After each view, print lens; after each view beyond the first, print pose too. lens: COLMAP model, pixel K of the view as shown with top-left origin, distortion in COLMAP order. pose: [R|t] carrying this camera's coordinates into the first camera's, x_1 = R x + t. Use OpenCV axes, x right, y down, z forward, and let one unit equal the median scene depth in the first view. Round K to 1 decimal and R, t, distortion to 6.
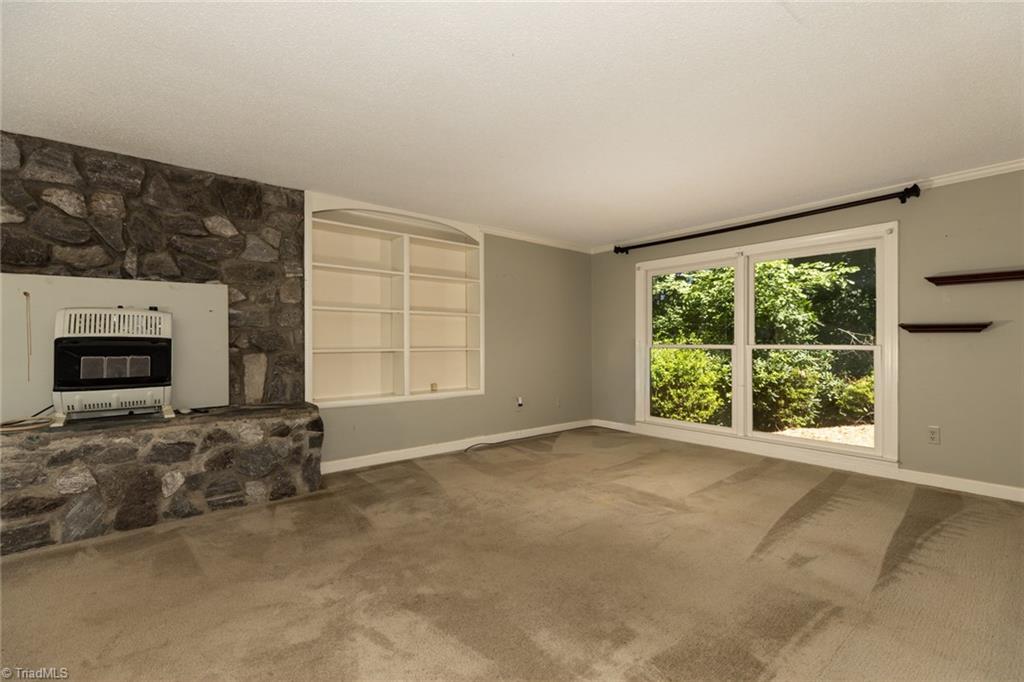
lens RADIAL K [[457.4, 0, 516.4], [0, 457.4, 340.4], [0, 0, 1]] dist [0.007612, -0.000330]
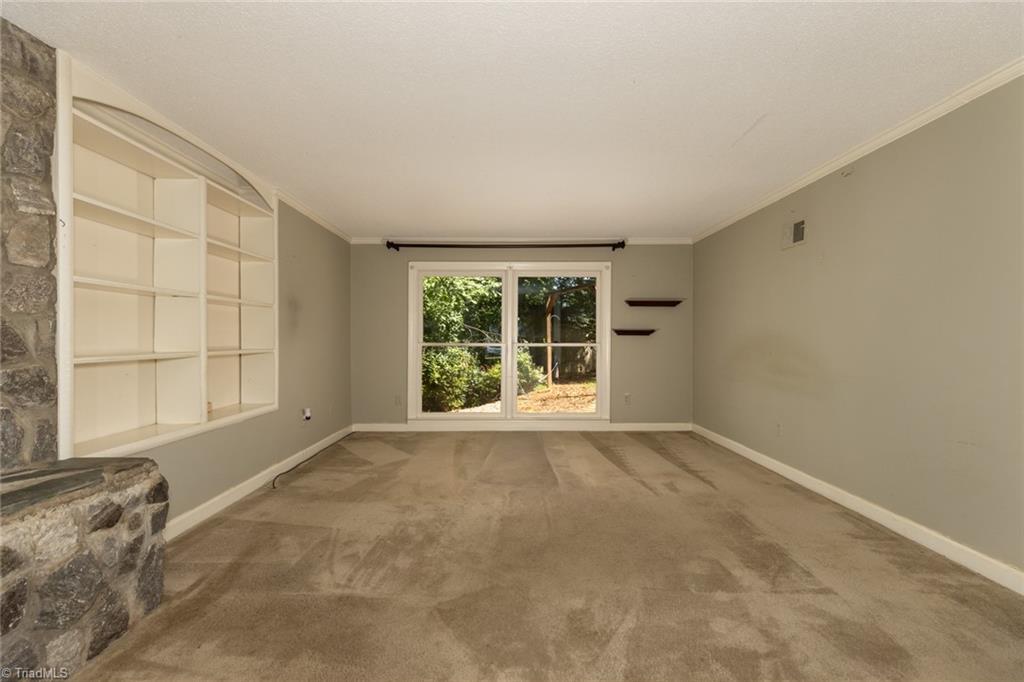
lens RADIAL K [[457.4, 0, 512.0], [0, 457.4, 342.1], [0, 0, 1]] dist [0.007612, -0.000330]
pose [[0.637290, -0.004440, 0.770611, -0.600474], [-0.005689, 0.999929, 0.010466, -0.007971], [-0.770603, -0.011054, 0.637220, 0.307203]]
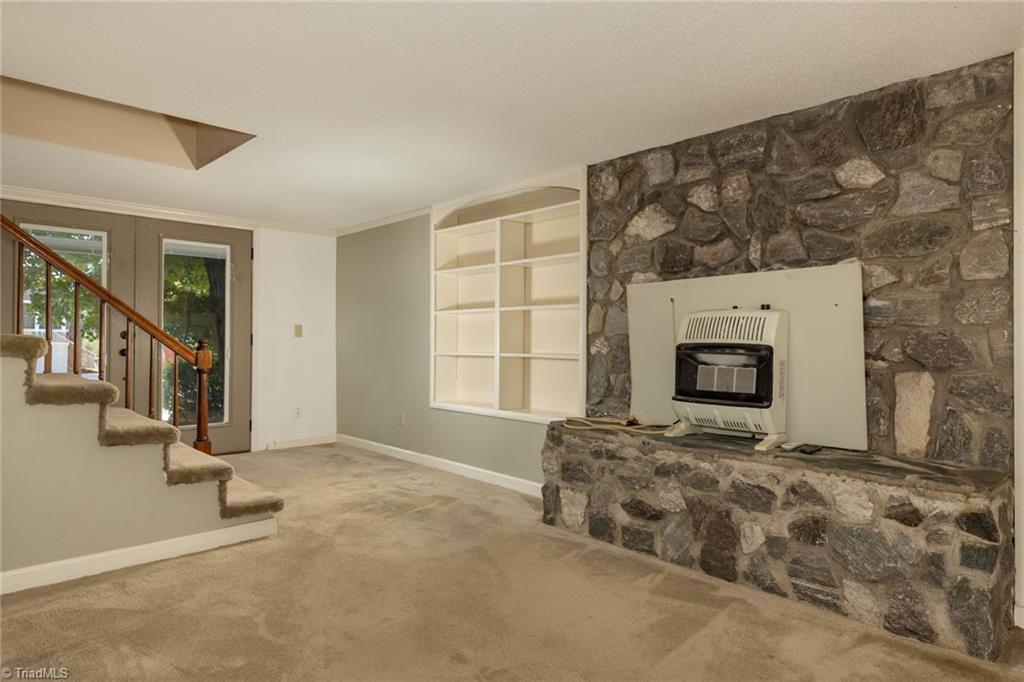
lens RADIAL K [[602.0, 0, 506.4], [0, 602.0, 337.5], [0, 0, 1]] dist [0.004348, 0.001000]
pose [[0.051703, -0.002524, -0.998659, 0.186495], [-0.004782, 0.999985, -0.002775, -0.011340], [0.998651, 0.004919, 0.051690, 0.462906]]
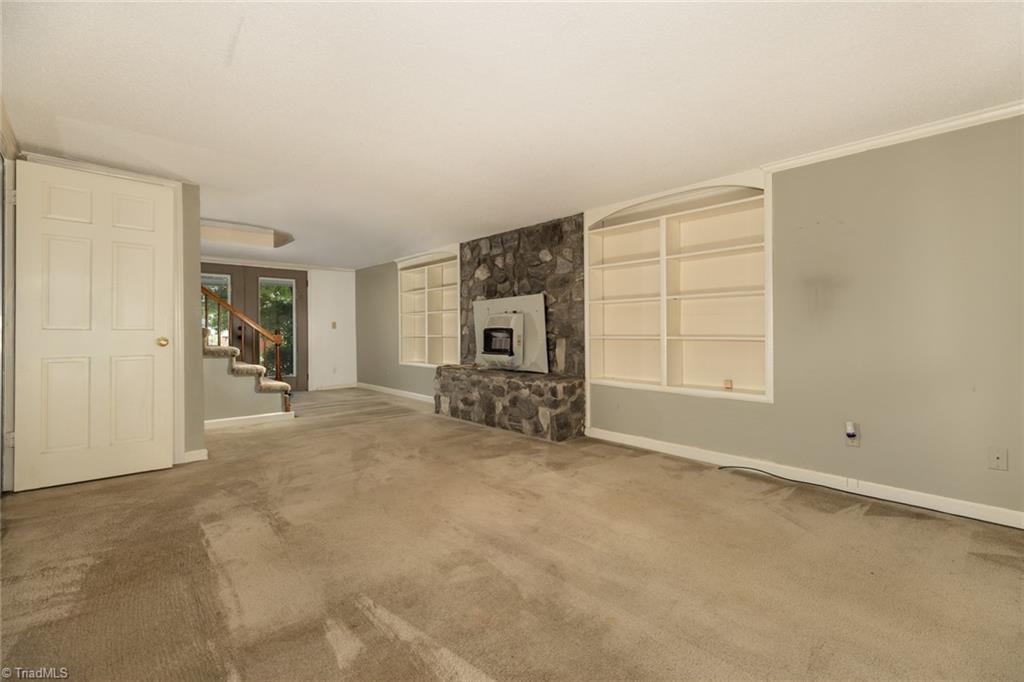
lens RADIAL K [[457.4, 0, 511.0], [0, 457.4, 334.8], [0, 0, 1]] dist [0.007612, -0.000330]
pose [[0.027458, 0.007167, -0.999597, 0.908829], [0.005840, 0.999956, 0.007330, 0.006617], [0.999606, -0.006039, 0.027415, 0.849428]]
